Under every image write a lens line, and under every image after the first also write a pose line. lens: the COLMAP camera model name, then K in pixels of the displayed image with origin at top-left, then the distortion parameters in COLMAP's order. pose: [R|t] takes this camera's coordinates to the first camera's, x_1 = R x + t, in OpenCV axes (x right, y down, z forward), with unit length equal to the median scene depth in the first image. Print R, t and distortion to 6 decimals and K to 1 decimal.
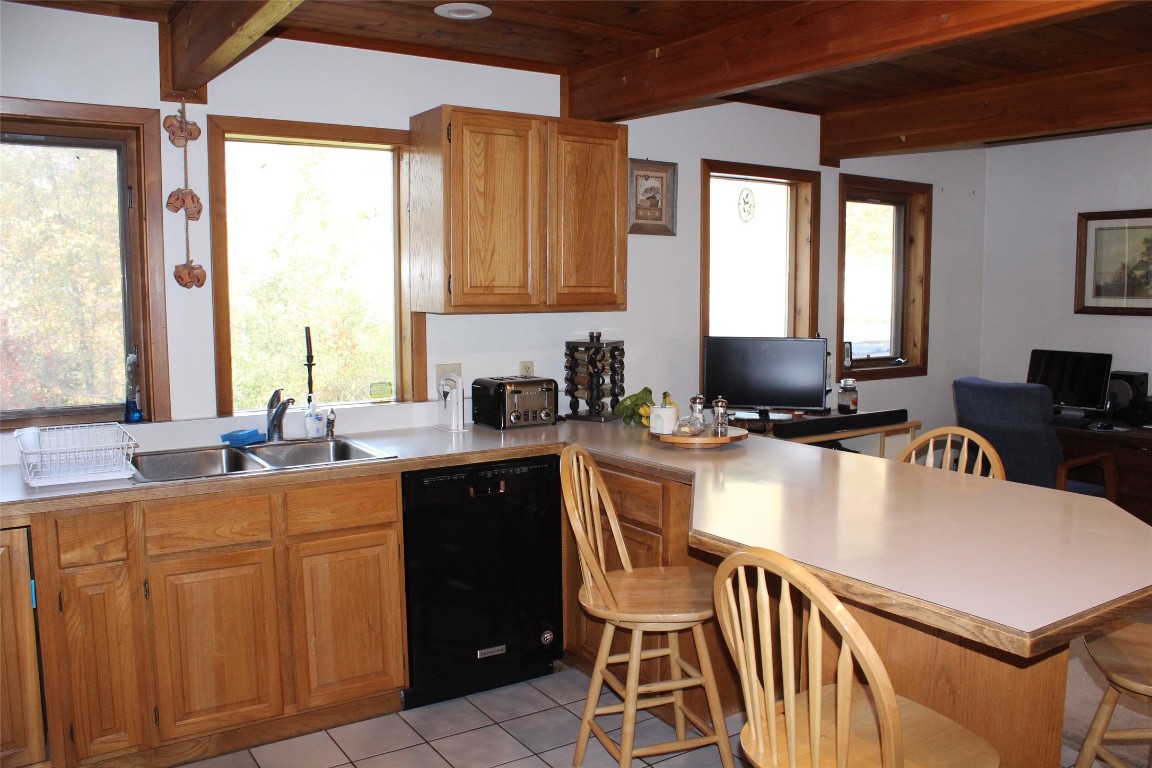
lens RADIAL K [[949.8, 0, 579.8], [0, 949.8, 387.1], [0, 0, 1]] dist [-0.170130, 0.149060]
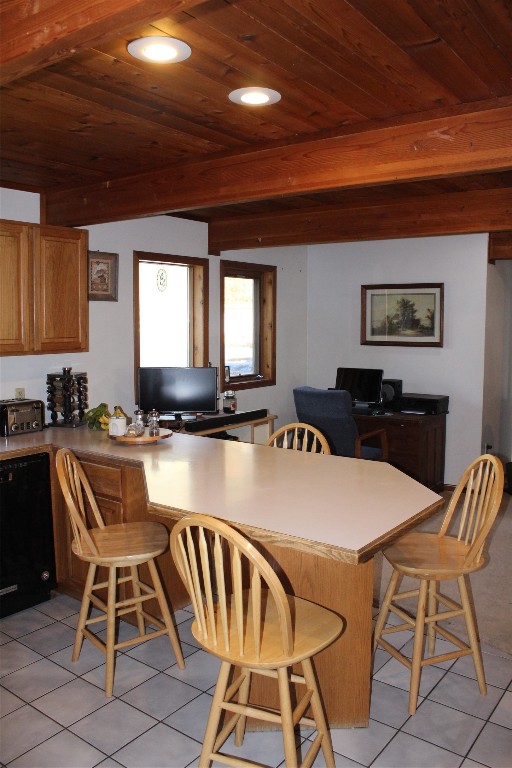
lens RADIAL K [[633.2, 0, 255.0], [0, 633.2, 377.9], [0, 0, 1]] dist [-0.170130, 0.149060]
pose [[0.944115, -0.026985, 0.328510, -0.027773], [0.032829, 0.999386, -0.012253, -0.019974], [-0.327978, 0.022353, 0.944421, -0.026841]]
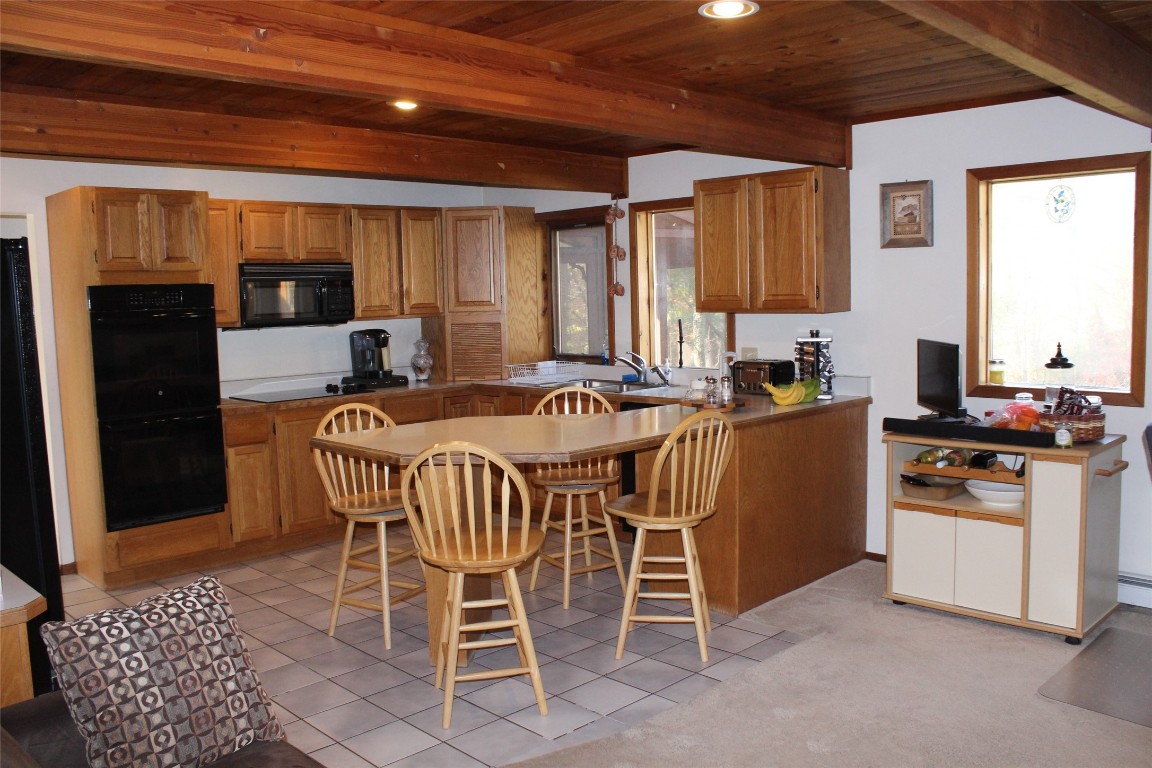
lens RADIAL K [[949.8, 0, 579.8], [0, 949.8, 387.1], [0, 0, 1]] dist [-0.170130, 0.149060]
pose [[0.193765, 0.093271, -0.976604, 1.234236], [-0.078573, 0.993748, 0.079318, -0.059132], [0.977896, 0.061366, 0.199882, 0.455164]]
